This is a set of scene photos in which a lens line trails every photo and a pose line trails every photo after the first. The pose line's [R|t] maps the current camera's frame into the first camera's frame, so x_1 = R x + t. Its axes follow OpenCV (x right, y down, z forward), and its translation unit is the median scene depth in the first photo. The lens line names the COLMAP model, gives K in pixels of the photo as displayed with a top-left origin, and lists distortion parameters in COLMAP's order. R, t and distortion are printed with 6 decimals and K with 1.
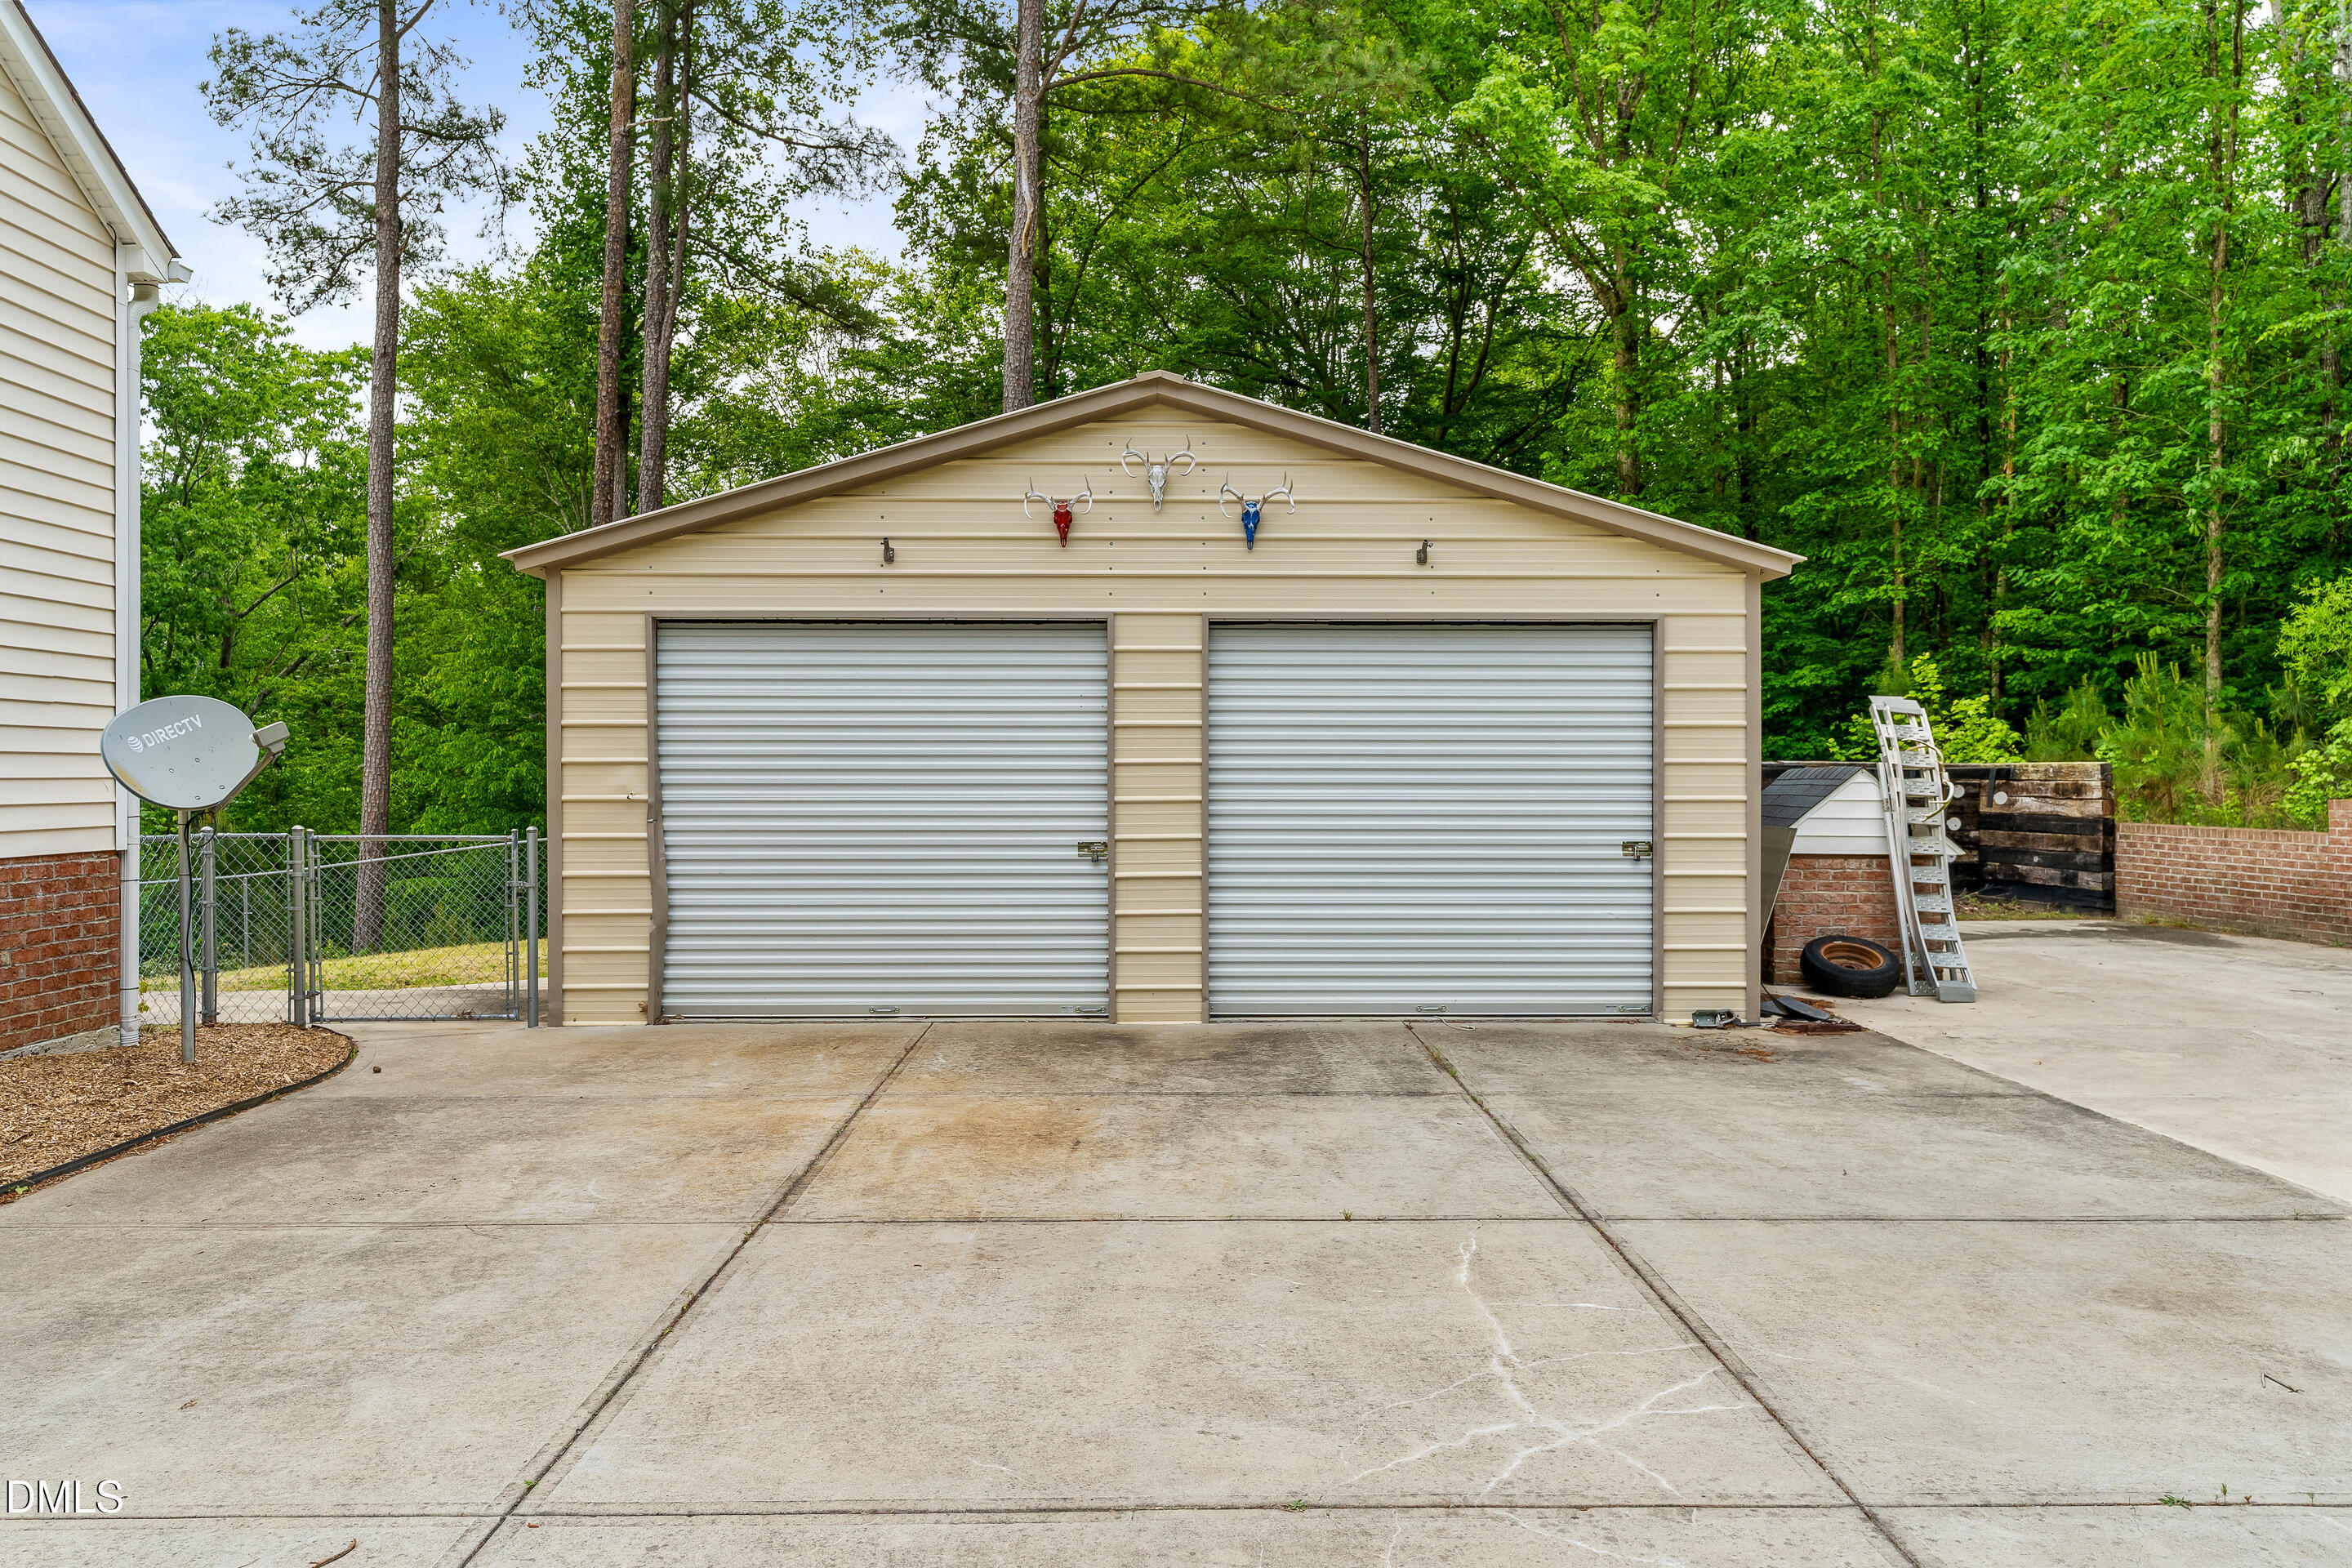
lens RADIAL K [[1630.9, 0, 1175.7], [0, 1630.9, 783.4], [0, 0, 1]] dist [-0.002424, -0.000644]
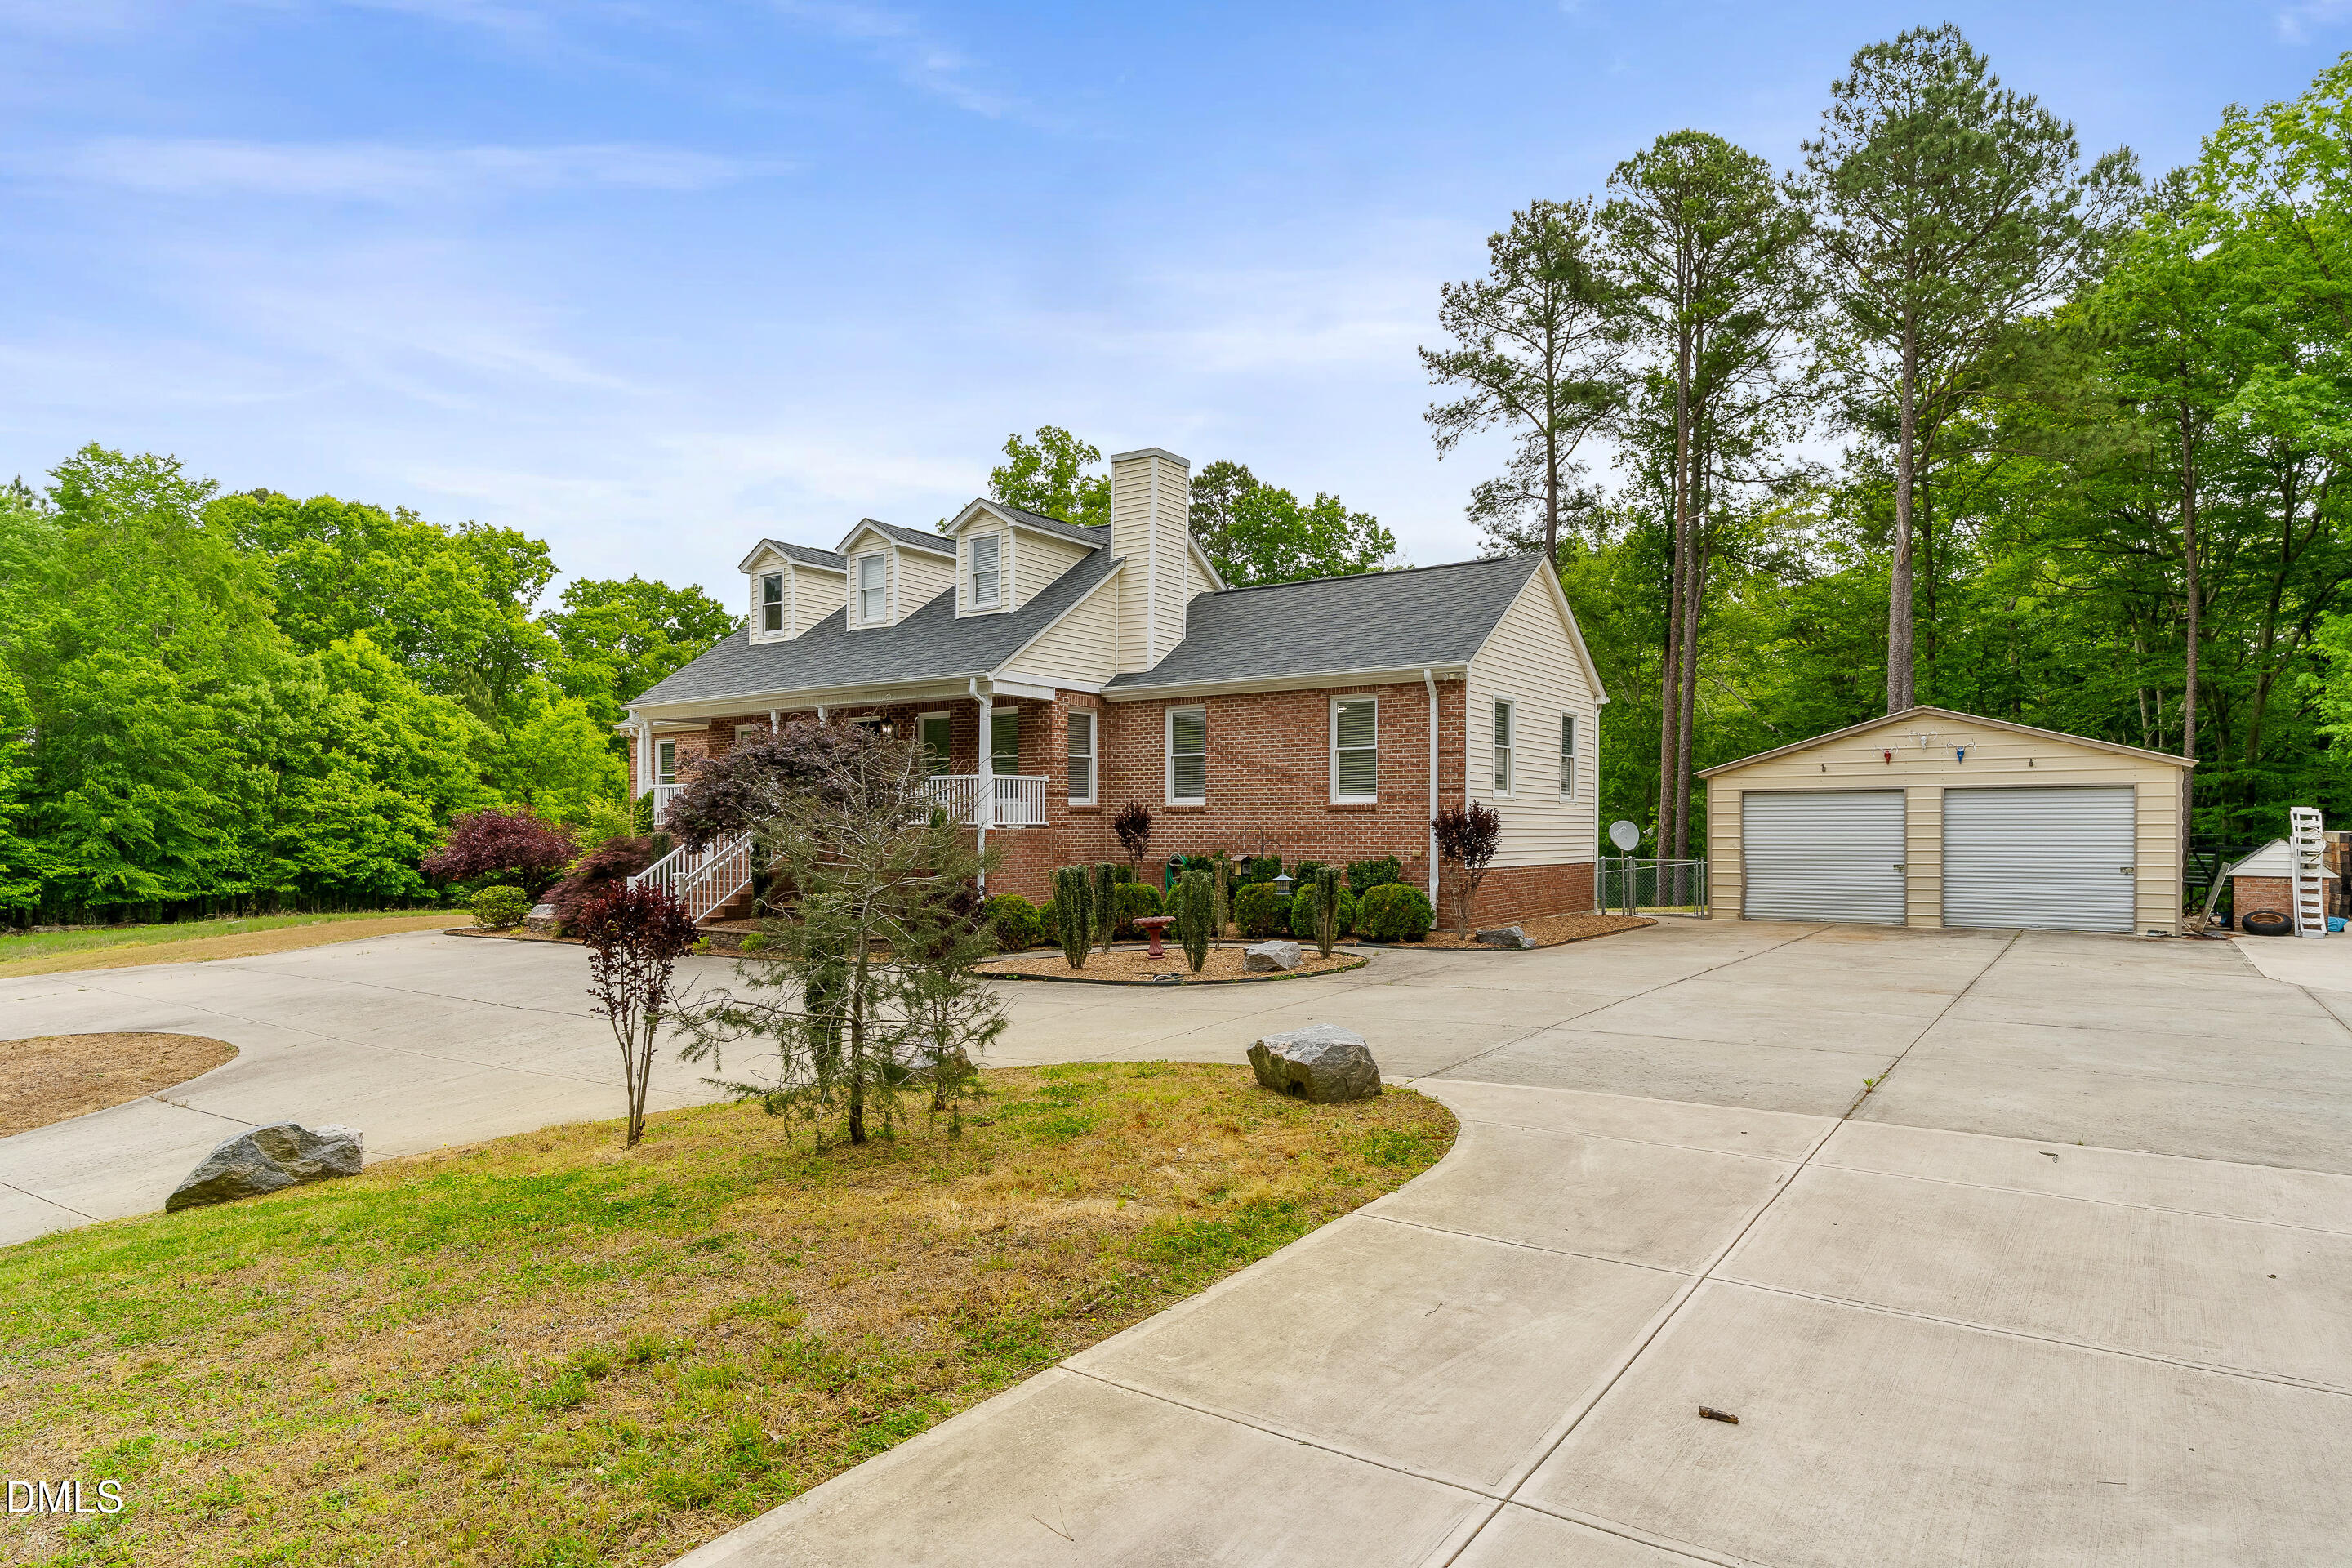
lens RADIAL K [[1367.2, 0, 1179.0], [0, 1367.2, 839.9], [0, 0, 1]] dist [-0.001517, -0.000788]
pose [[0.817556, 0.003111, -0.575841, 0.302658], [-0.001171, 0.999992, 0.003741, -0.015976], [0.575848, -0.002384, 0.817553, -1.740264]]
